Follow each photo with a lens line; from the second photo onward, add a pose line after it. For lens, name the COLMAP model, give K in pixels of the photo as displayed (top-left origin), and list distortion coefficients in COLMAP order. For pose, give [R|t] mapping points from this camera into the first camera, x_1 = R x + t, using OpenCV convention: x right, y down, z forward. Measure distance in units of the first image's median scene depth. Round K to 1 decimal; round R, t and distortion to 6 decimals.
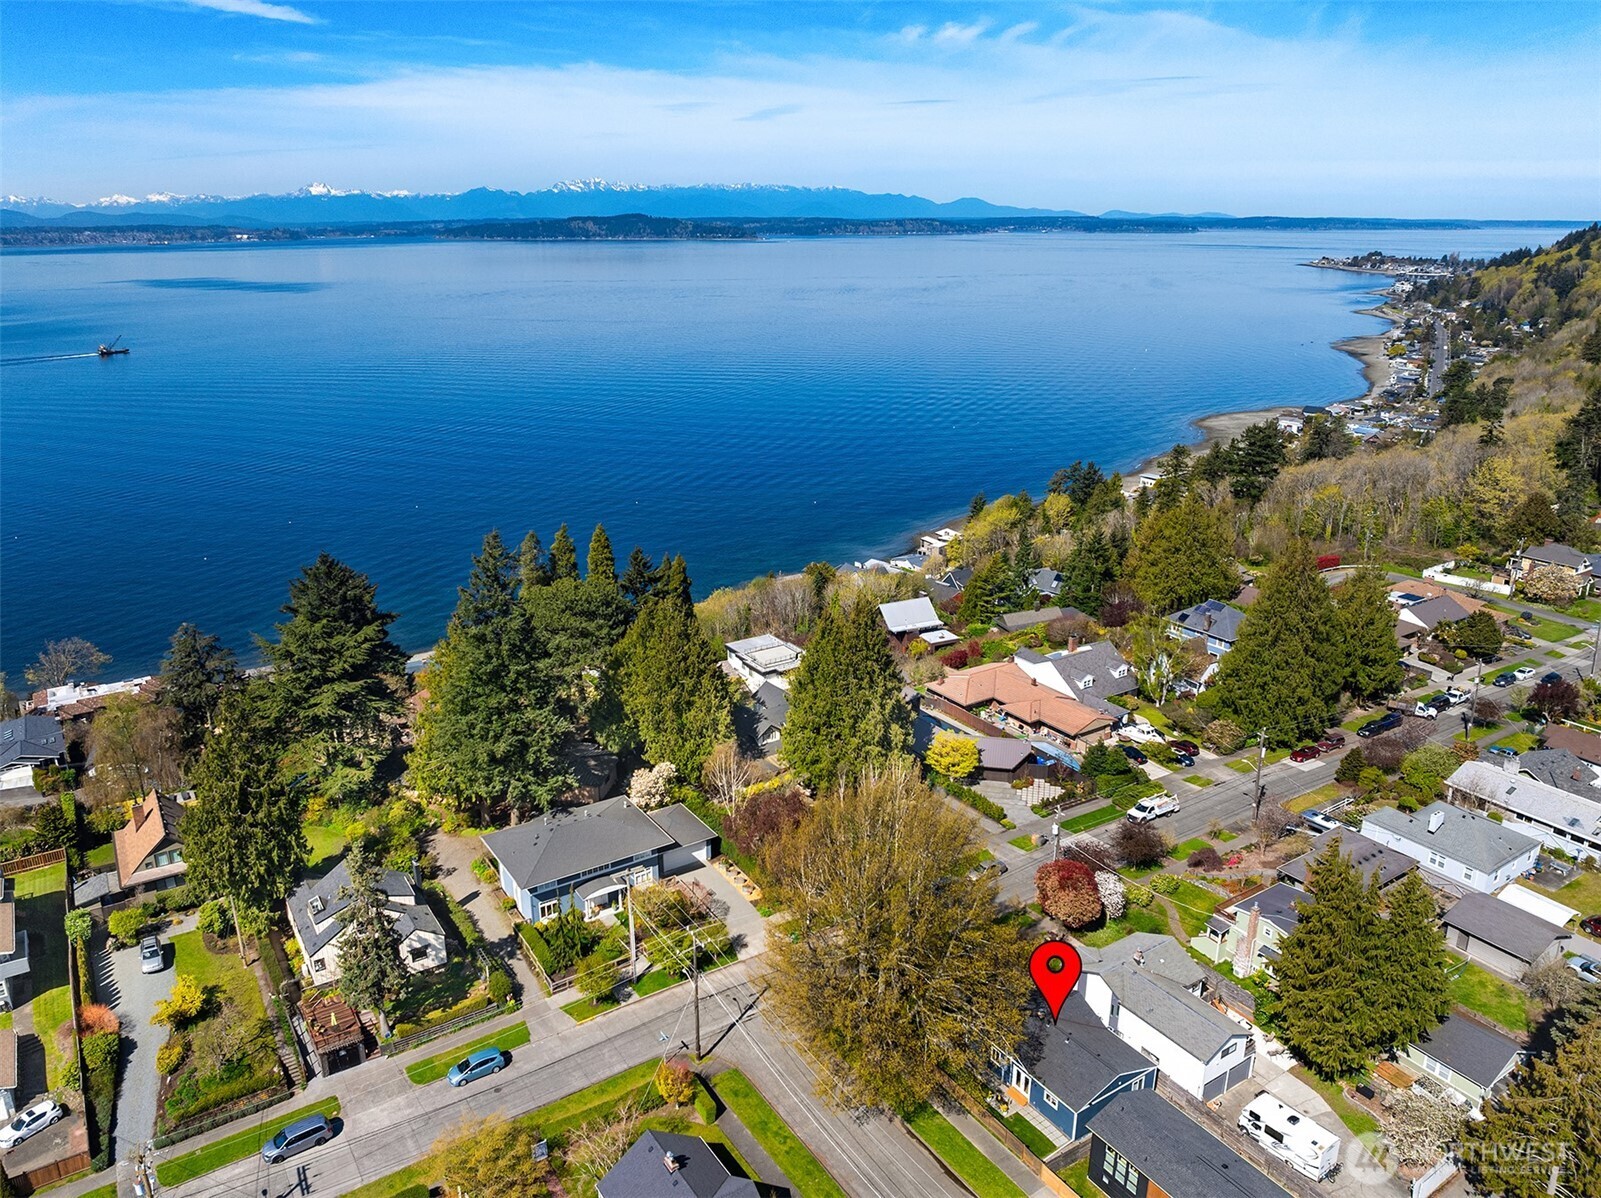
lens RADIAL K [[1155.3, 0, 801.2], [0, 1155.3, 600.8], [0, 0, 1]] dist [-0.052492, 0.019840]
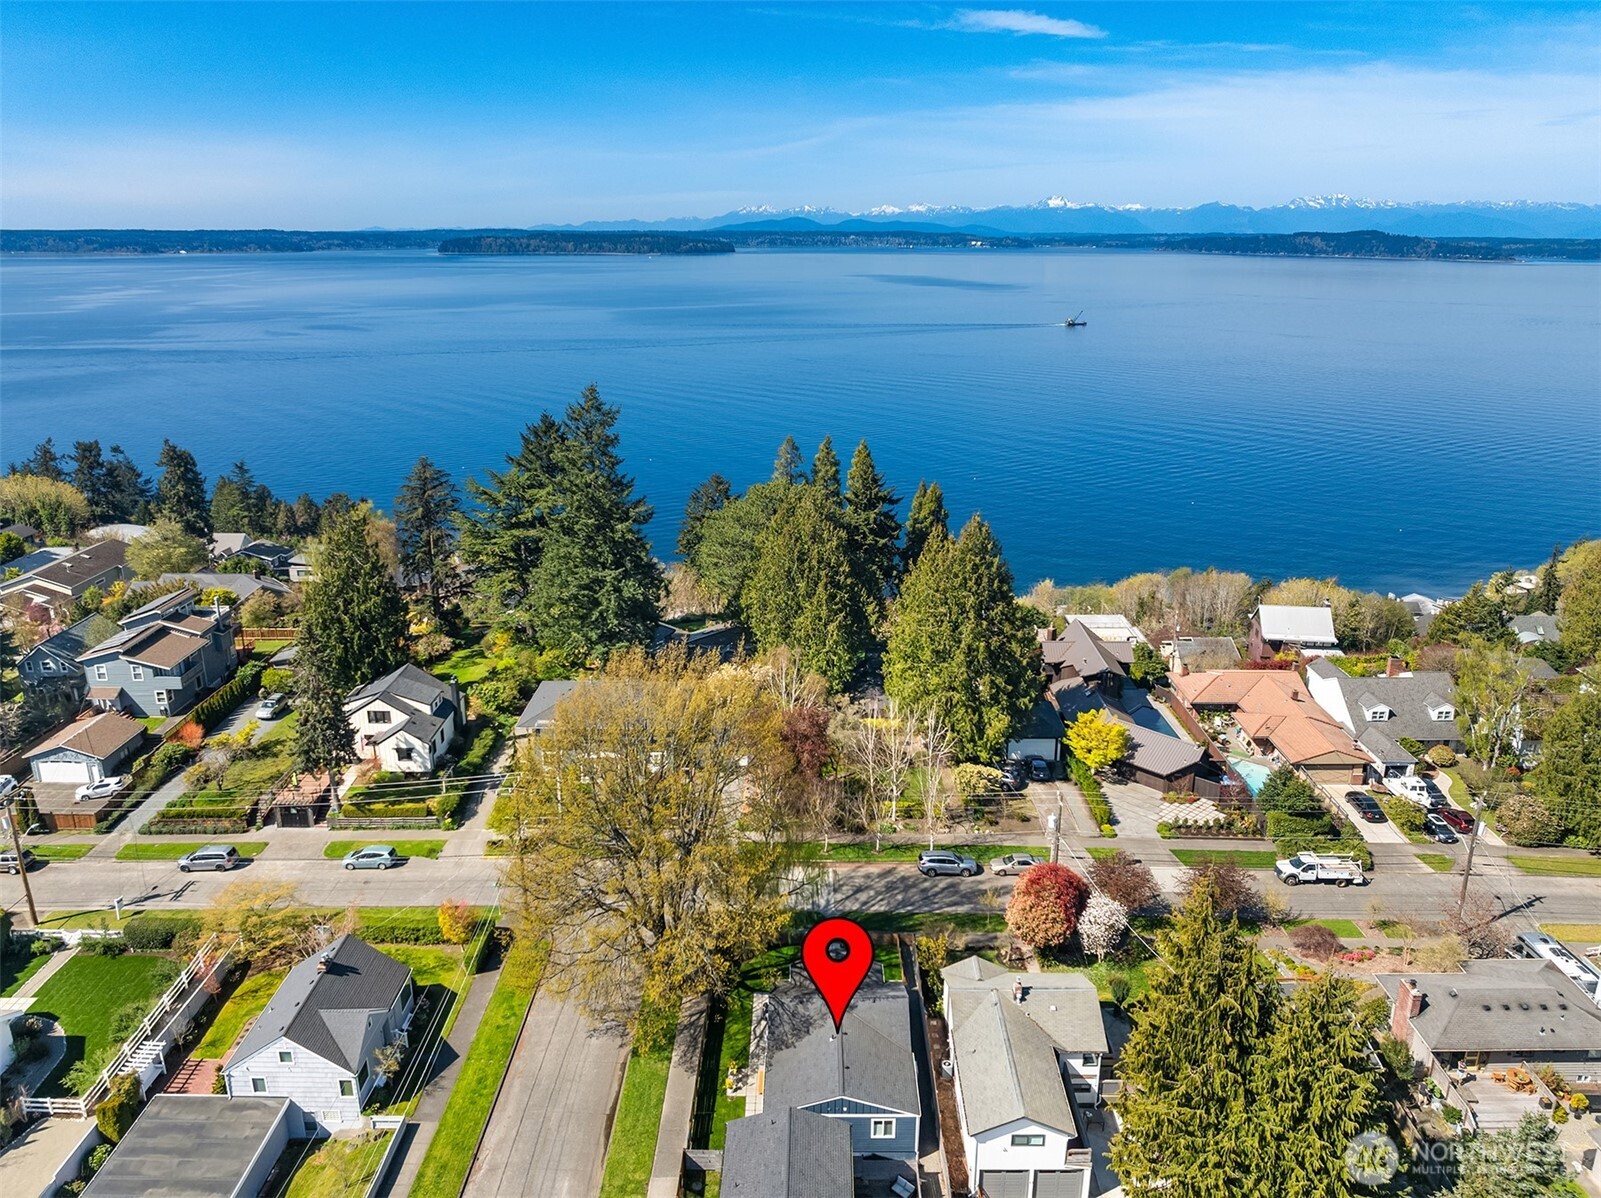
lens RADIAL K [[1155.3, 0, 807.3], [0, 1155.3, 597.8], [0, 0, 1]] dist [-0.052492, 0.019840]
pose [[0.834533, 0.172036, -0.523410, 0.230681], [-0.179410, 0.983076, 0.037067, 0.026532], [0.520929, 0.062971, 0.851274, 0.126167]]
